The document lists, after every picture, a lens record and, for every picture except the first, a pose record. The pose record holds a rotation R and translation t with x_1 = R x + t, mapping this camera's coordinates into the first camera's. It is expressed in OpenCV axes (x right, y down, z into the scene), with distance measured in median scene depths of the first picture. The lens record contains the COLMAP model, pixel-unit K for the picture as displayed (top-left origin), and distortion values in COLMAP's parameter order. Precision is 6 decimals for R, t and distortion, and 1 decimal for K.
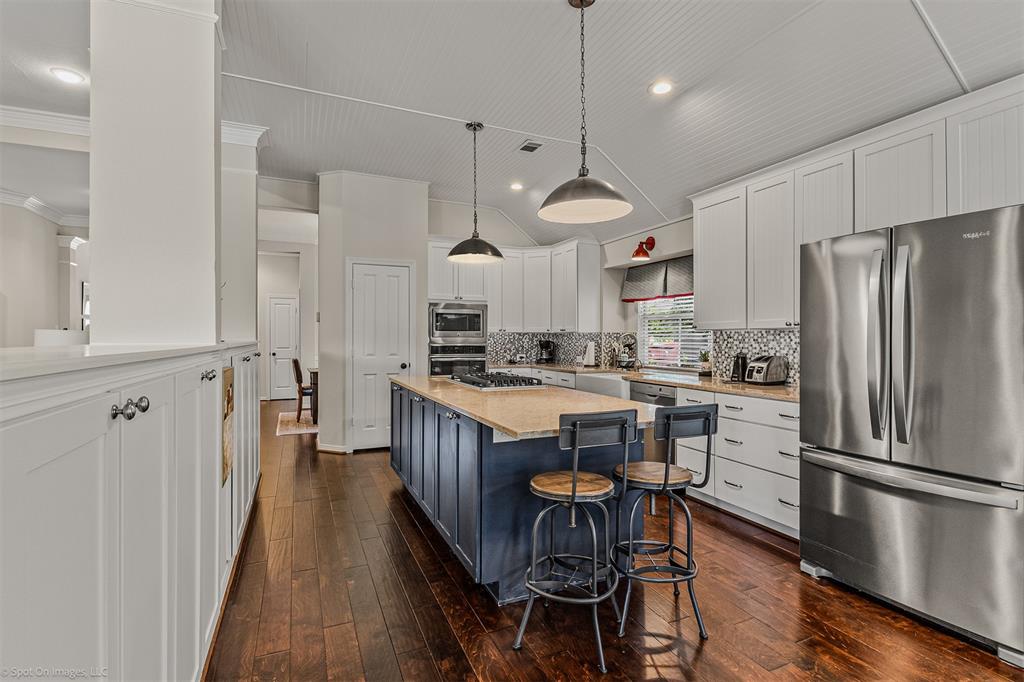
lens RADIAL K [[488.2, 0, 518.5], [0, 488.2, 344.1], [0, 0, 1]] dist [-0.002593, -0.001224]
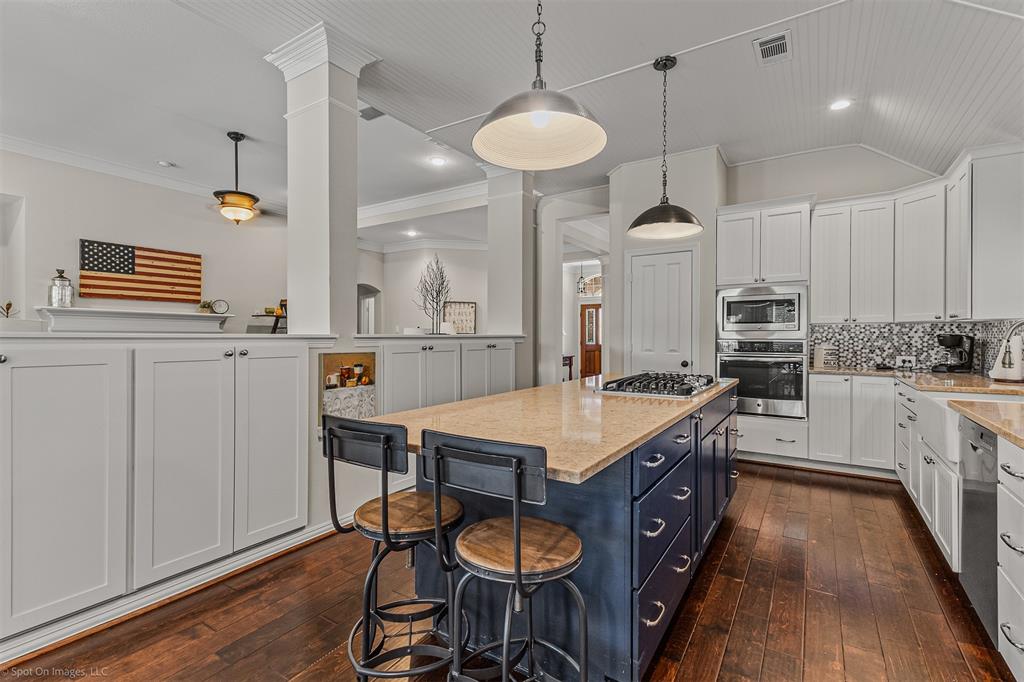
lens RADIAL K [[464.9, 0, 509.7], [0, 464.9, 336.8], [0, 0, 1]] dist [0.003776, 0.000248]
pose [[0.544291, -0.000886, -0.838896, 0.246249], [-0.005620, 0.999973, -0.004702, 0.001096], [0.838878, 0.007274, 0.544271, 0.233188]]
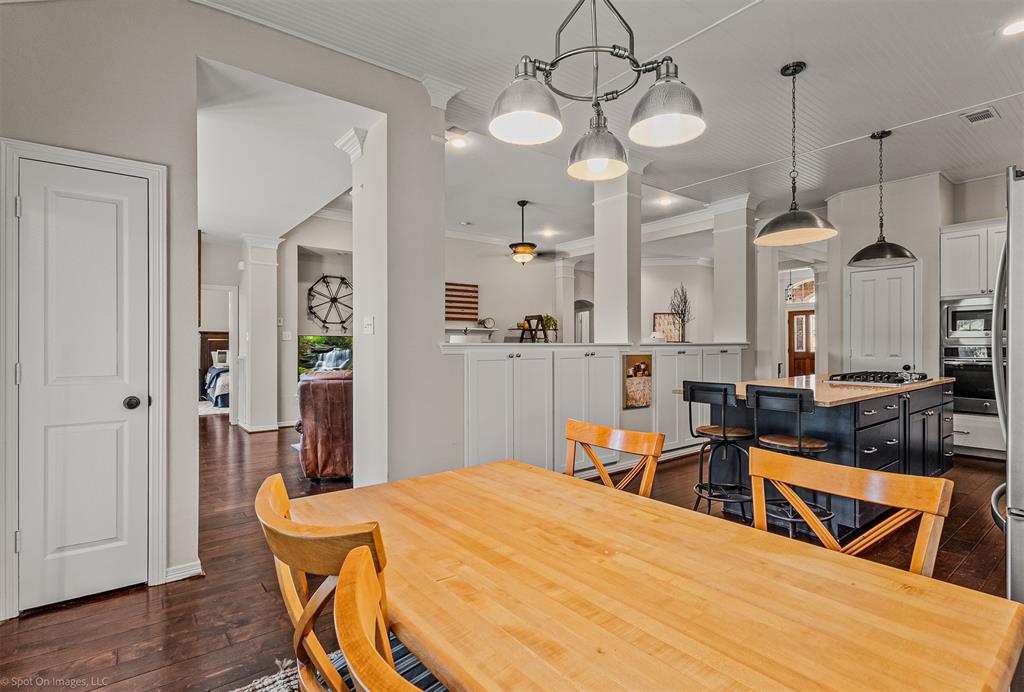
lens RADIAL K [[488.2, 0, 516.9], [0, 488.2, 346.4], [0, 0, 1]] dist [-0.002593, -0.001224]
pose [[0.233458, -0.001127, -0.972366, 0.445675], [-0.001926, 0.999997, -0.001621, 0.004070], [0.972365, 0.002251, 0.233455, 0.006709]]
